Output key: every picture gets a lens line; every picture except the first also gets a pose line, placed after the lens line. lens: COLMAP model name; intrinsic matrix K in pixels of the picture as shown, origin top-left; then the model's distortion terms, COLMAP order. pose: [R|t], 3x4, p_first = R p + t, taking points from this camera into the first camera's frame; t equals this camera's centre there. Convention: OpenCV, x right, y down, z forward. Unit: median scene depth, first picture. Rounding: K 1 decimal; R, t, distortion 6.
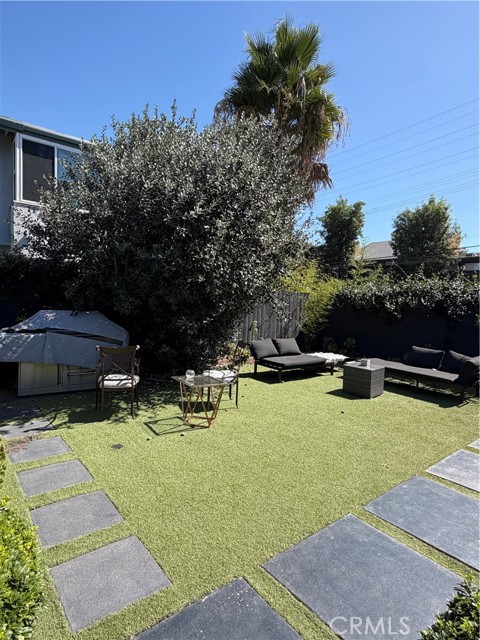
lens RADIAL K [[358.1, 0, 240.0], [0, 358.1, 320.0], [0, 0, 1]] dist [-0.002626, -0.000202]
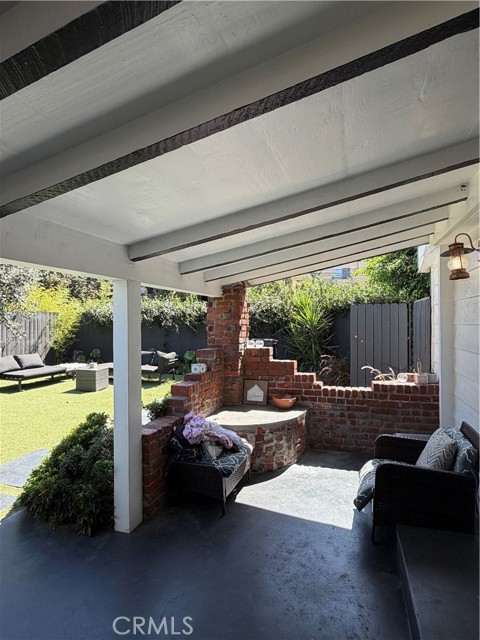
lens RADIAL K [[358.1, 0, 240.0], [0, 358.1, 320.0], [0, 0, 1]] dist [-0.002626, -0.000202]
pose [[0.827253, -0.041033, 0.560329, 0.053562], [0.064026, 0.997717, -0.021463, 0.011476], [-0.558169, 0.053631, 0.827992, -0.334517]]
